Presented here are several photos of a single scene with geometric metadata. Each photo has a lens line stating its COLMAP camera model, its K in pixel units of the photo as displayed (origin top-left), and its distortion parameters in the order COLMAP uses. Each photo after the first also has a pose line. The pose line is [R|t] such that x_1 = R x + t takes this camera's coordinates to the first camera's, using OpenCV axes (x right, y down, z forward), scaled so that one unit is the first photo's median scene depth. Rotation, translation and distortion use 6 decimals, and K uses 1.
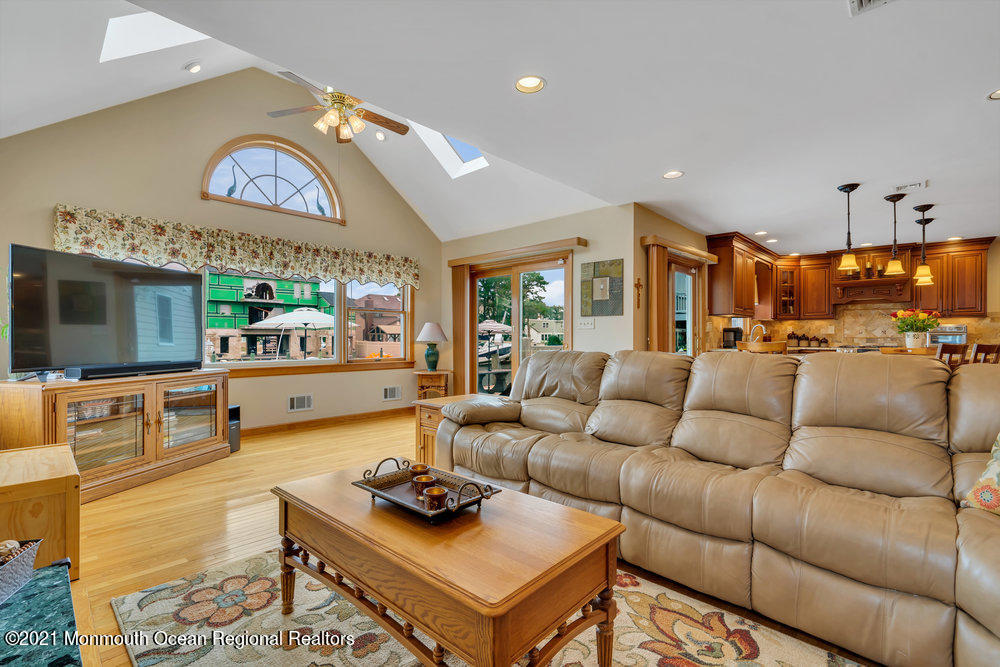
lens RADIAL K [[449.3, 0, 500.0], [0, 449.3, 333.5], [0, 0, 1]] dist [-0.001755, -0.000212]
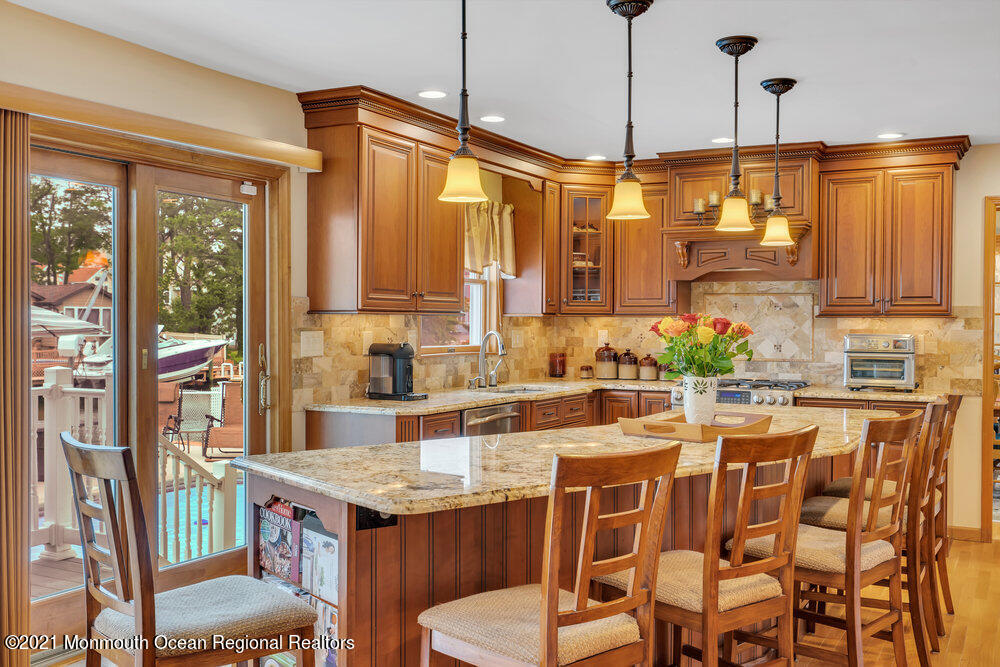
lens RADIAL K [[977.3, 0, 500.0], [0, 977.3, 333.5], [0, 0, 1]] dist [0.004113, 0.002949]
pose [[0.964538, -0.001740, 0.263940, 0.383100], [-0.003802, 0.999783, 0.020485, -0.037951], [-0.263918, -0.020762, 0.964322, 0.179548]]
